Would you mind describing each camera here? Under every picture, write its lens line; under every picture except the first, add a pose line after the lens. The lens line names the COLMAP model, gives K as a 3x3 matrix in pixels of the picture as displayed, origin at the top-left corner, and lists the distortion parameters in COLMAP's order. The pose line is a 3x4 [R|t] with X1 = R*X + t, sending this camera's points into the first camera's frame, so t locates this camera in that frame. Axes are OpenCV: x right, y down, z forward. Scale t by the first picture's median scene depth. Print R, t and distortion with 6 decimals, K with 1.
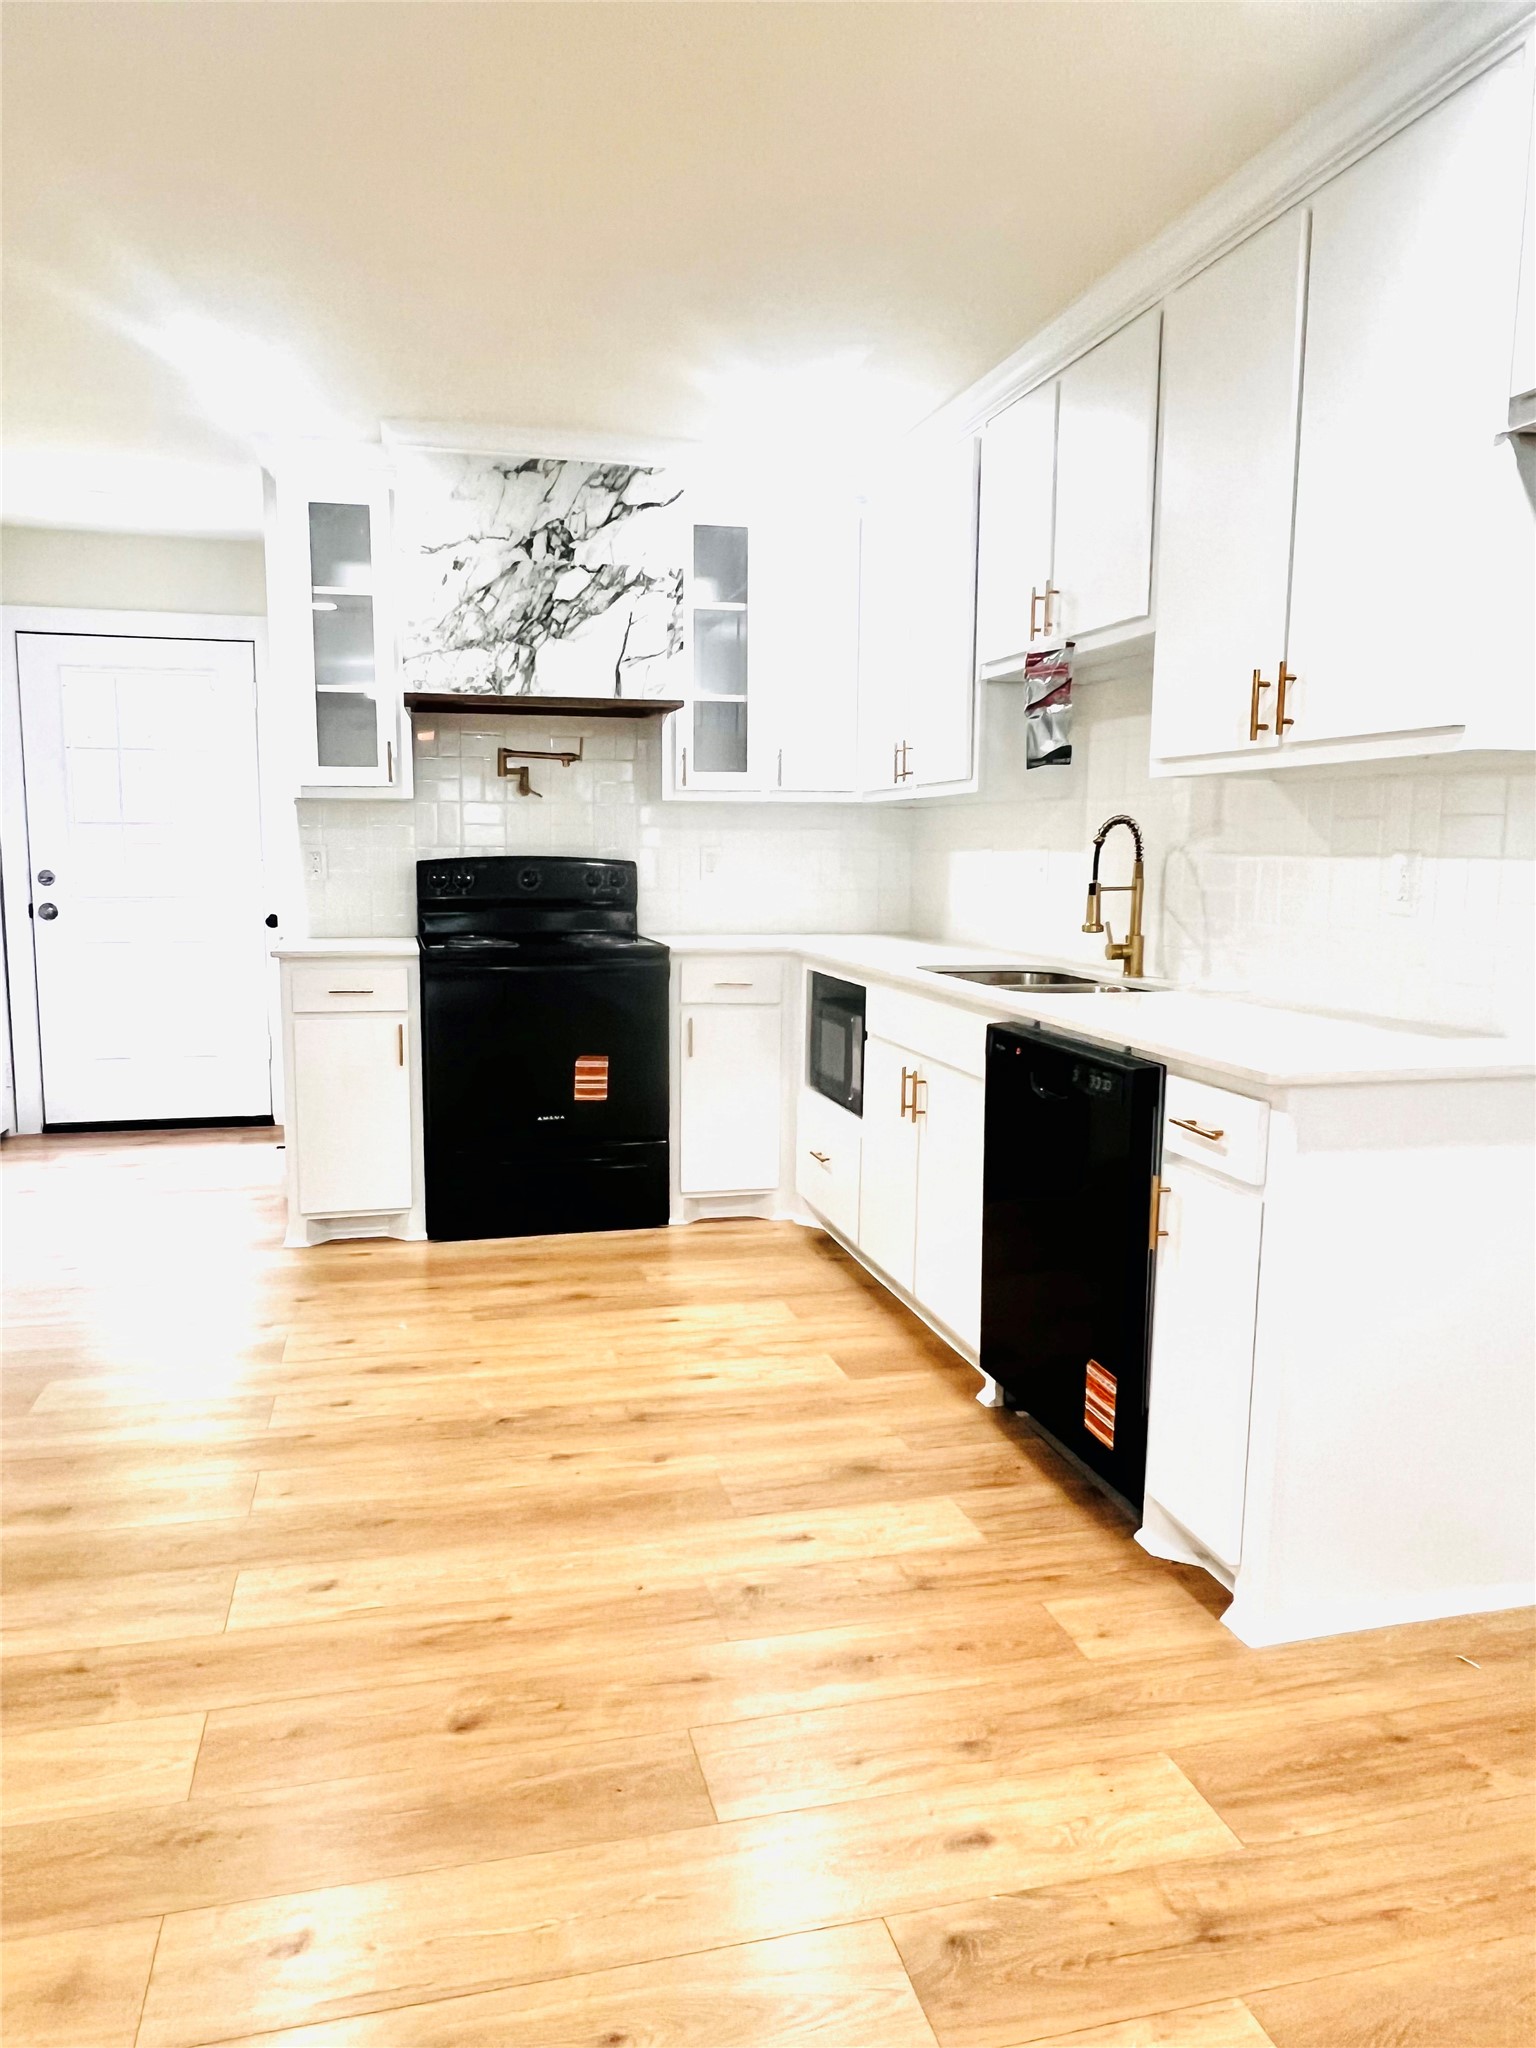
lens RADIAL K [[1363.5, 0, 746.1], [0, 1363.5, 1019.9], [0, 0, 1]] dist [0.001362, -0.000963]
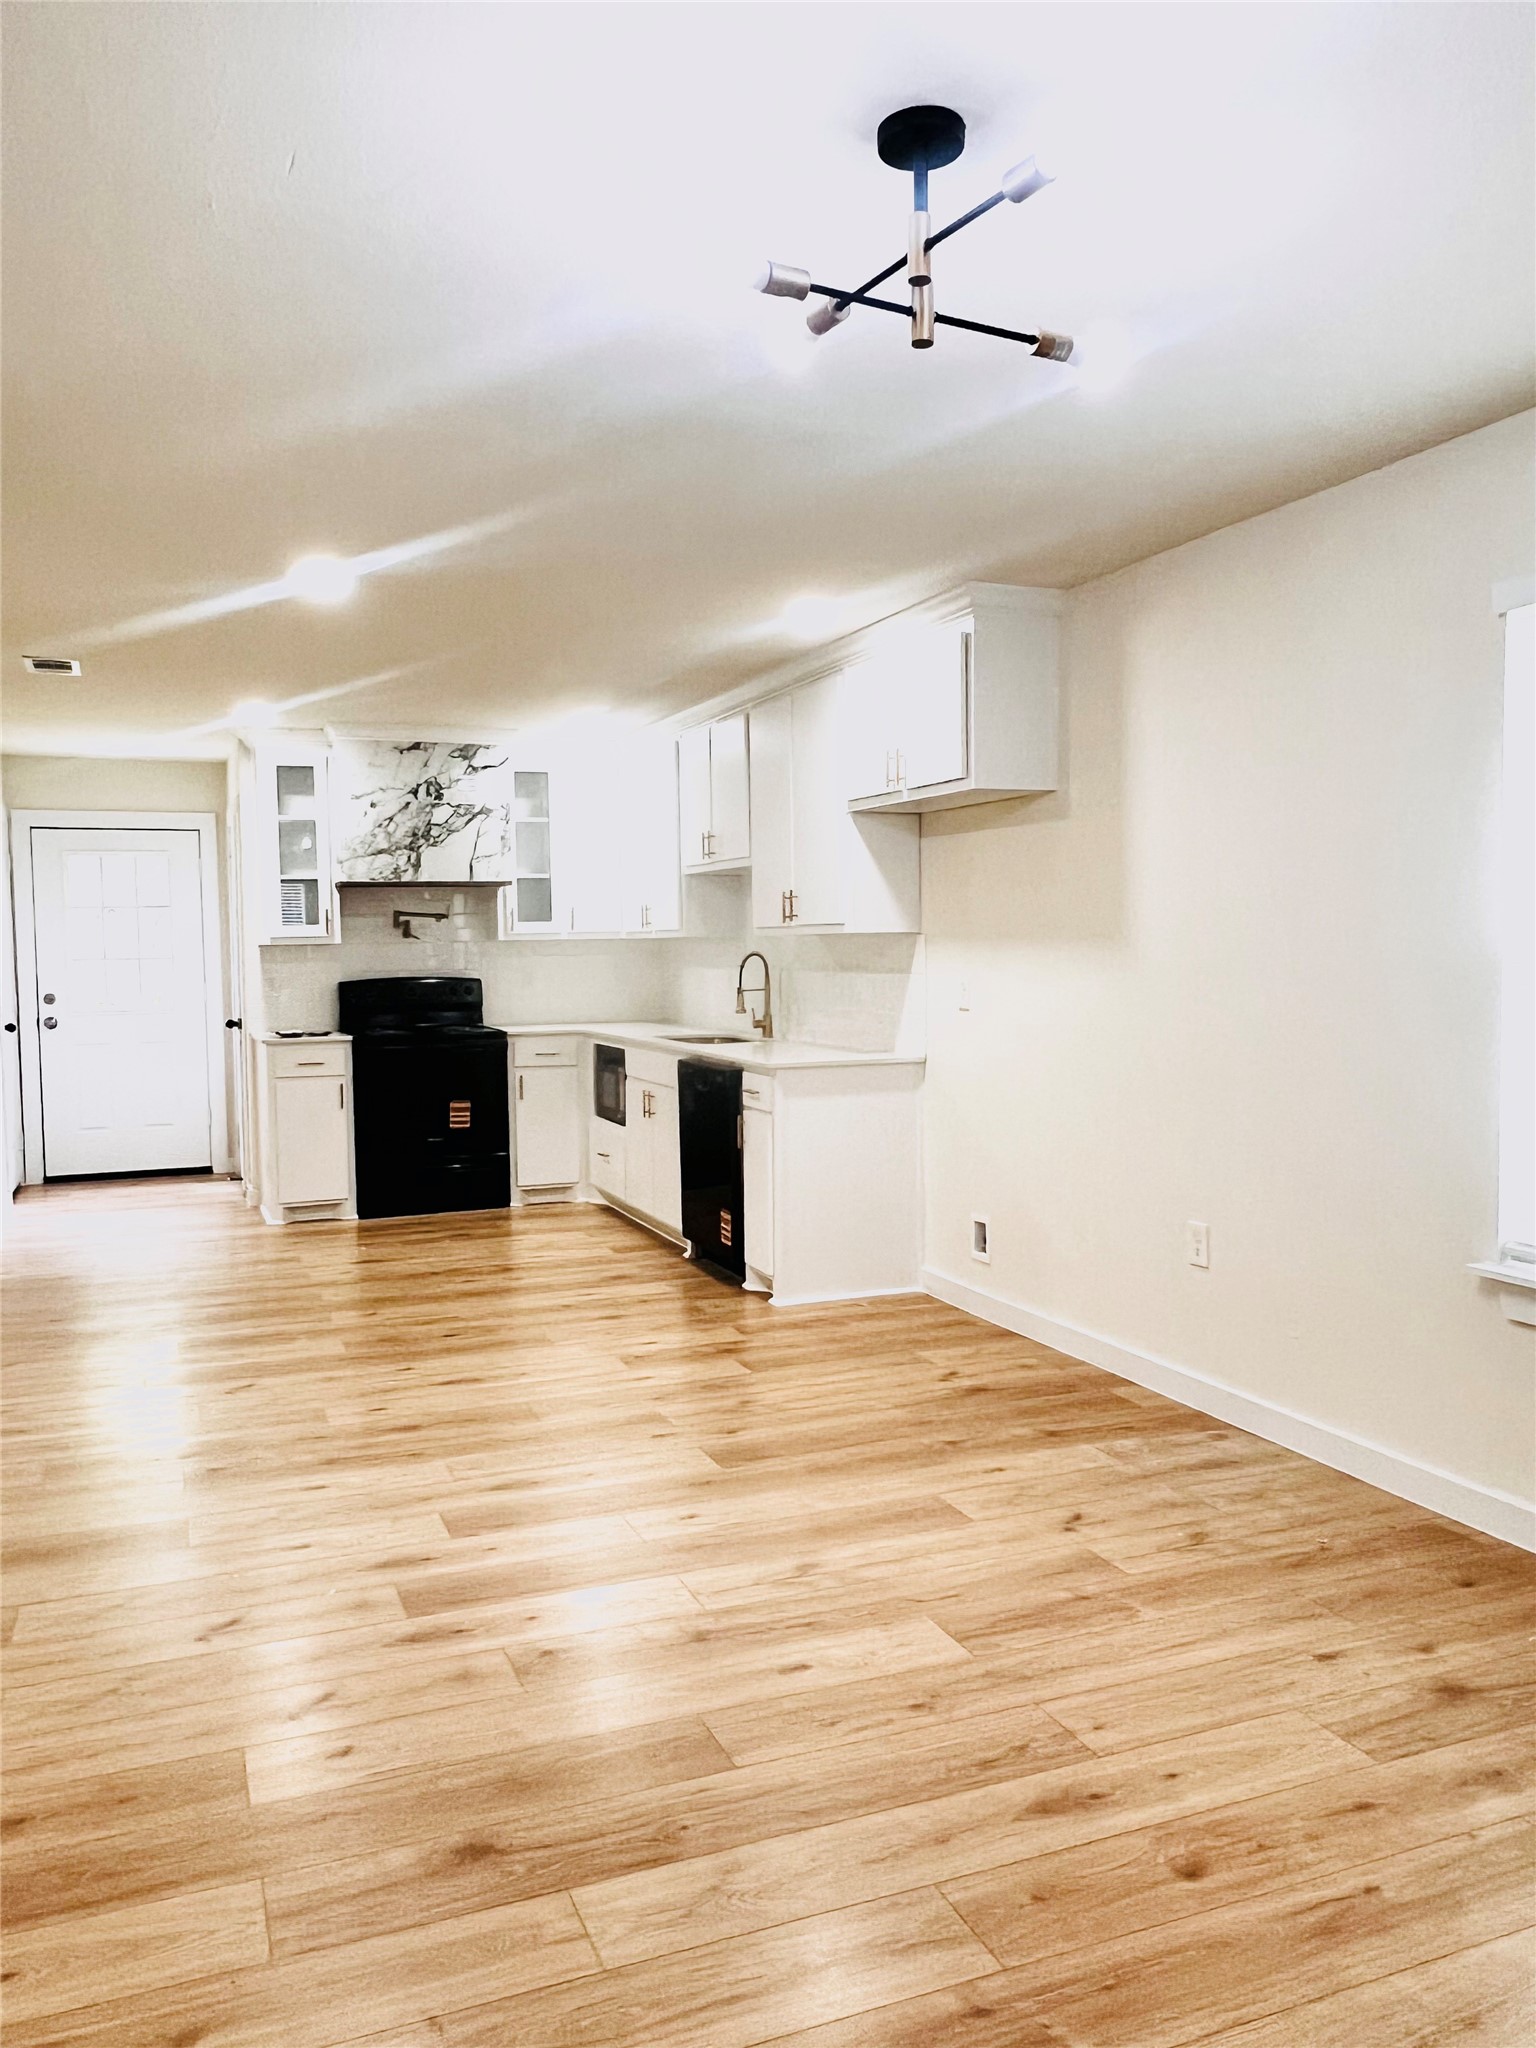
lens RADIAL K [[1514.2, 0, 754.2], [0, 1514.2, 1029.9], [0, 0, 1]] dist [0.028032, 0.000274]
pose [[0.990642, -0.027464, 0.133692, -0.005684], [0.036953, 0.996930, -0.069025, 0.082494], [-0.131385, 0.073320, 0.988616, -0.851529]]
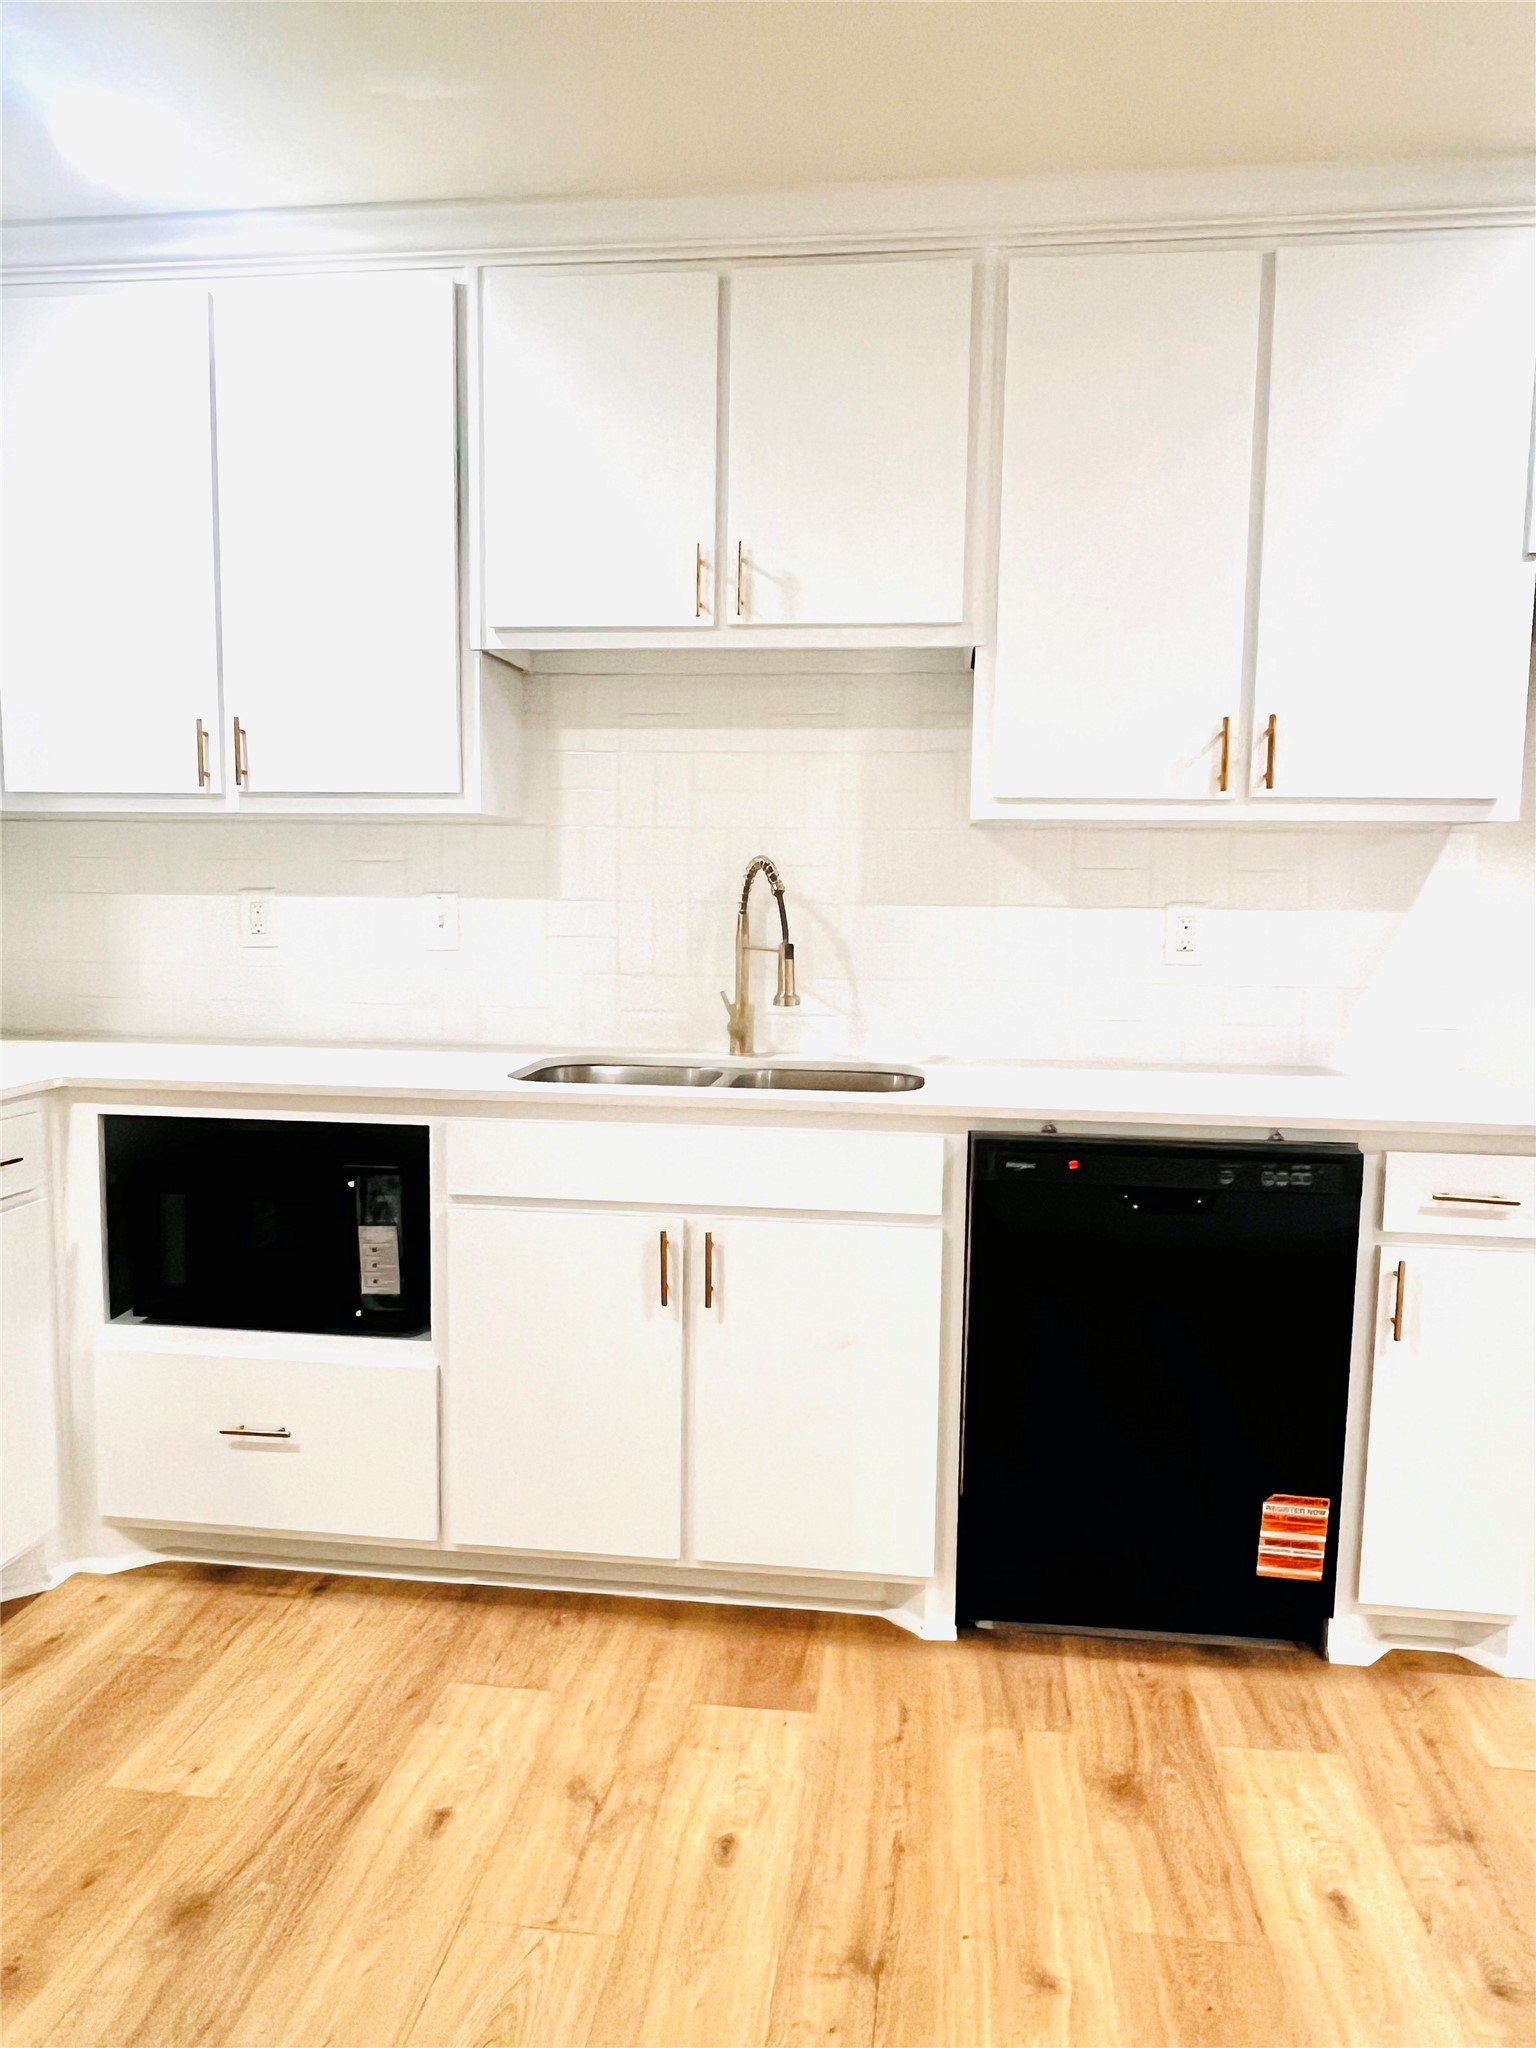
lens RADIAL K [[1439.2, 0, 775.9], [0, 1439.2, 1023.0], [0, 0, 1]] dist [0.006170, -0.010764]
pose [[0.368835, -0.099561, 0.924147, -0.411558], [0.108872, 0.992031, 0.063422, -0.085995], [-0.923097, 0.077221, 0.376735, 0.555363]]
